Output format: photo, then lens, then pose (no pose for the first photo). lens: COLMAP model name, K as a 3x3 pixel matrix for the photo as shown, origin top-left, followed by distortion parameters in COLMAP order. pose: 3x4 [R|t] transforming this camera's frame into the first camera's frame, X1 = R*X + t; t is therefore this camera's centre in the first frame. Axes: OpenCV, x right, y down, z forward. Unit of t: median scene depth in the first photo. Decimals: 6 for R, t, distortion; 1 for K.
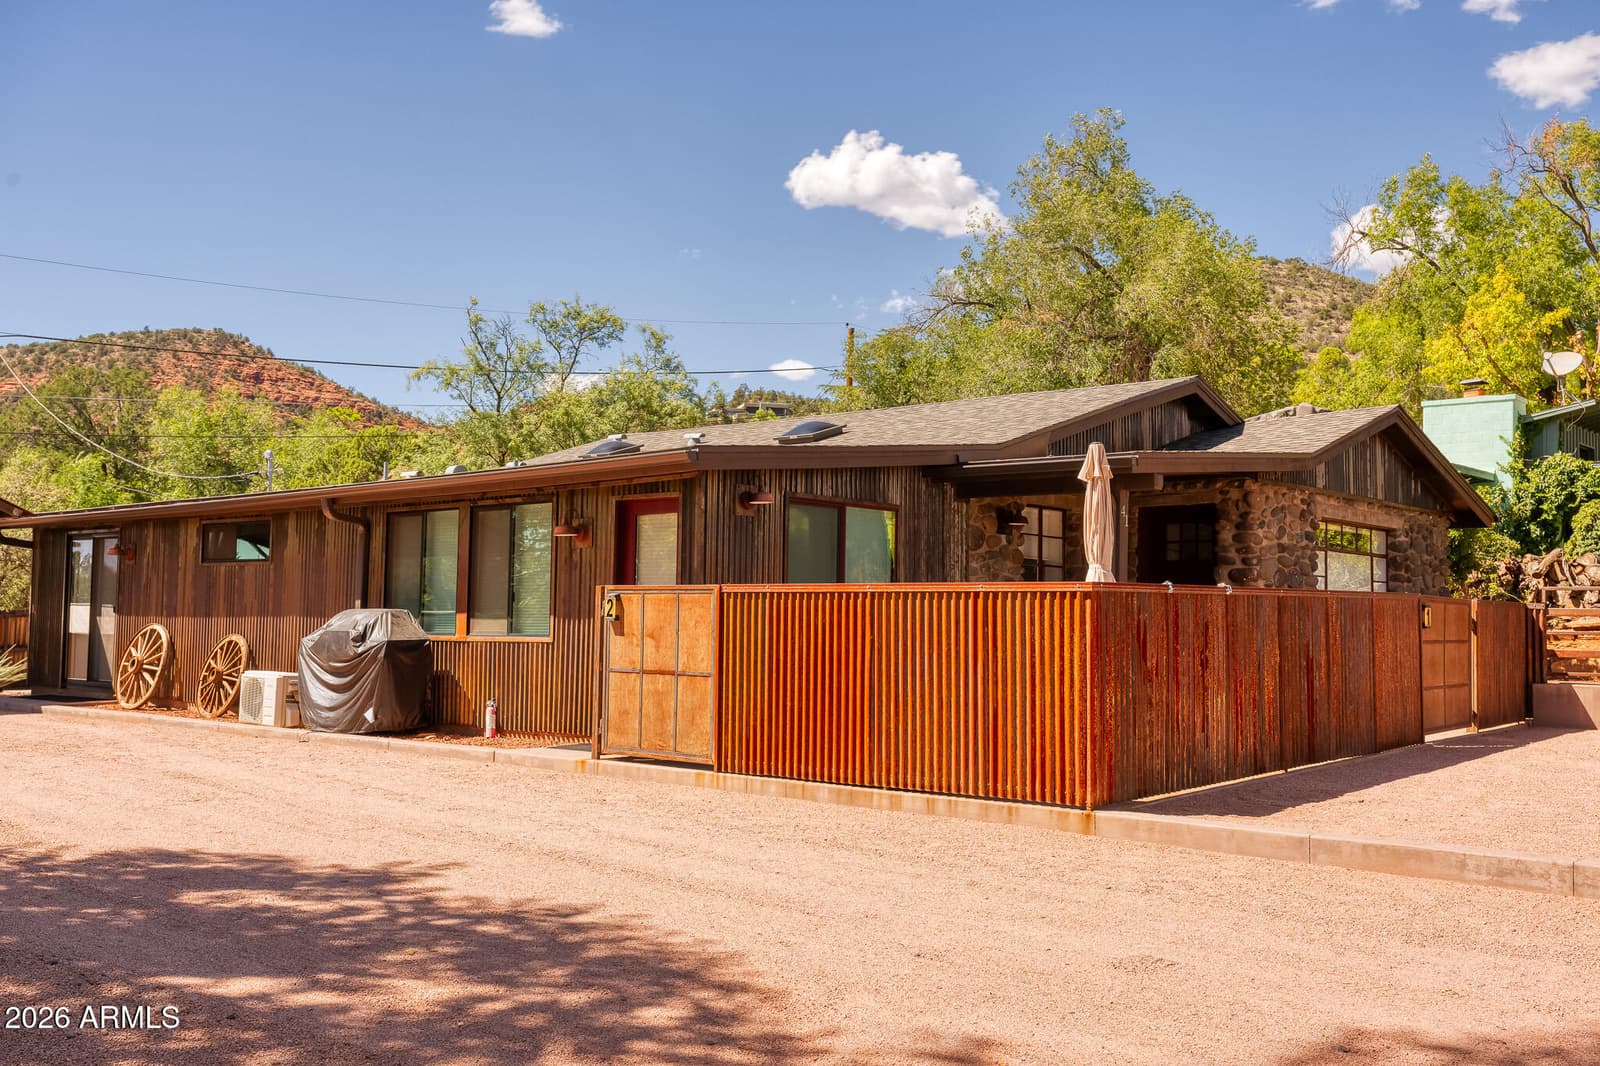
lens RADIAL K [[1476.0, 0, 761.5], [0, 1476.0, 469.7], [0, 0, 1]] dist [-0.020603, 0.000000]
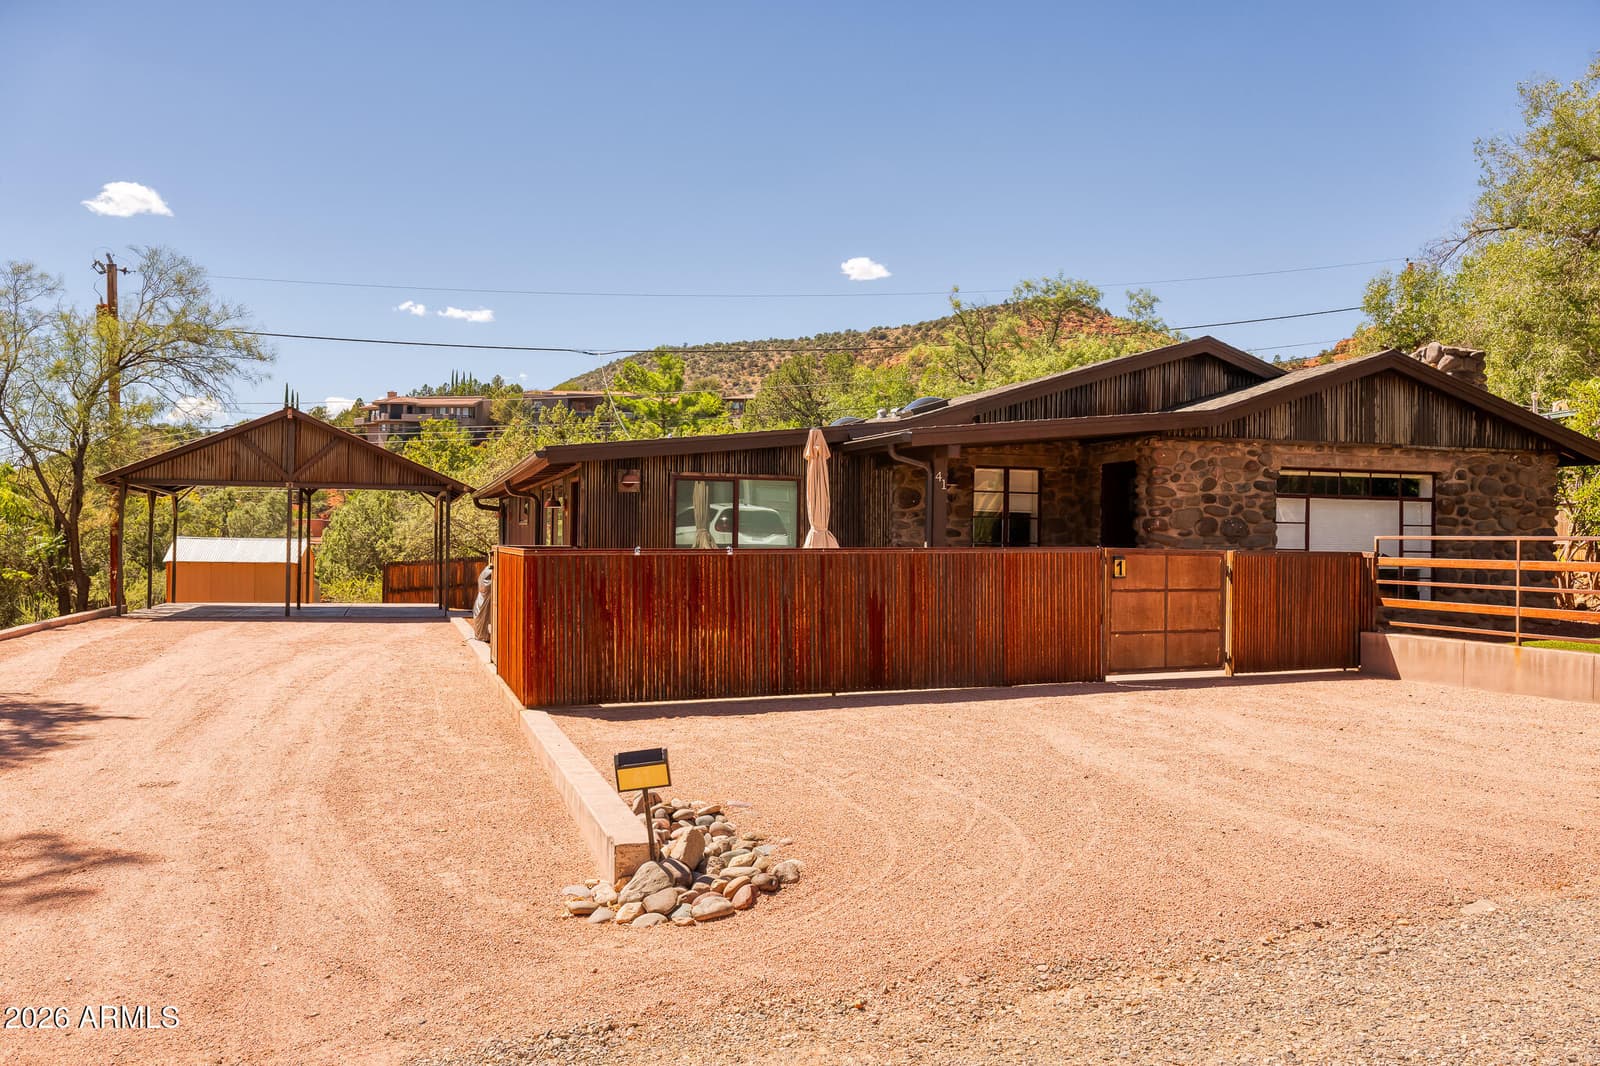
lens RADIAL K [[1310.8, 0, 809.0], [0, 1310.8, 518.0], [0, 0, 1]] dist [0.002352, -0.005461]
pose [[0.862134, -0.014542, -0.506472, 0.596081], [0.055077, 0.996355, 0.065146, -0.011410], [0.503679, -0.084060, 0.859792, 0.029946]]
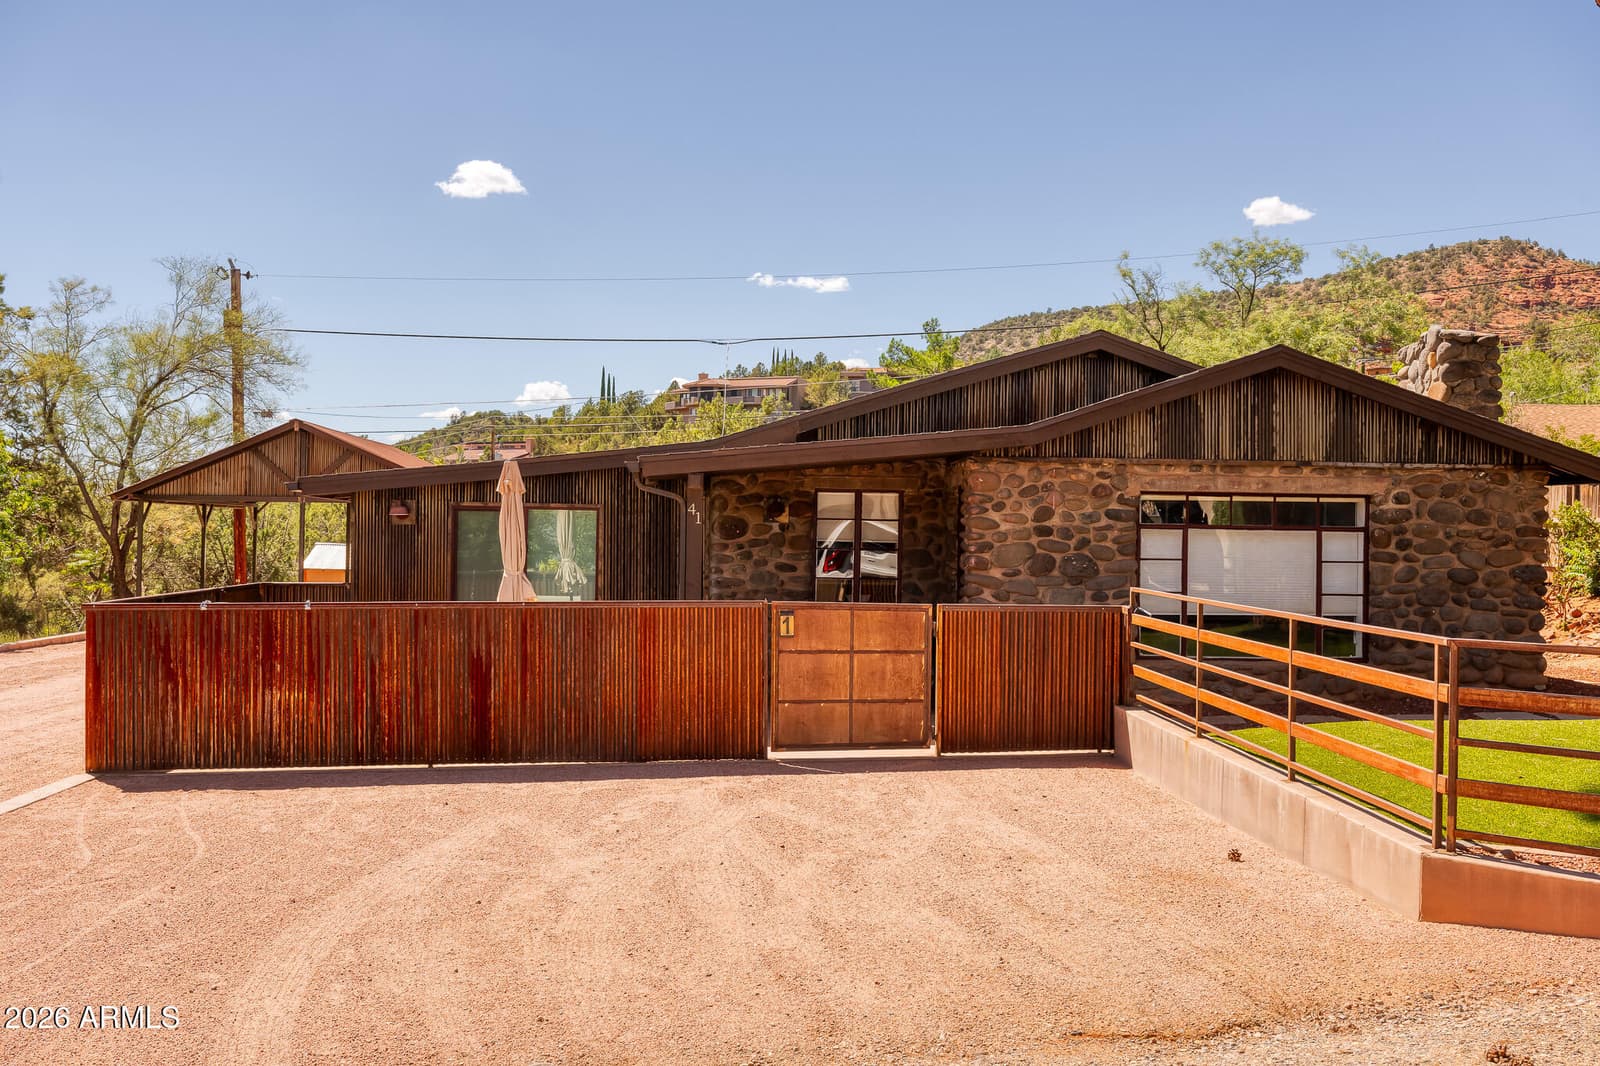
lens RADIAL K [[1476.0, 0, 832.0], [0, 1476.0, 497.3], [0, 0, 1]] dist [-0.020603, 0.000000]
pose [[0.725302, -0.022564, -0.688061, 0.888821], [0.072544, 0.996403, 0.043795, -0.015768], [0.684598, -0.081680, 0.724330, 0.274374]]
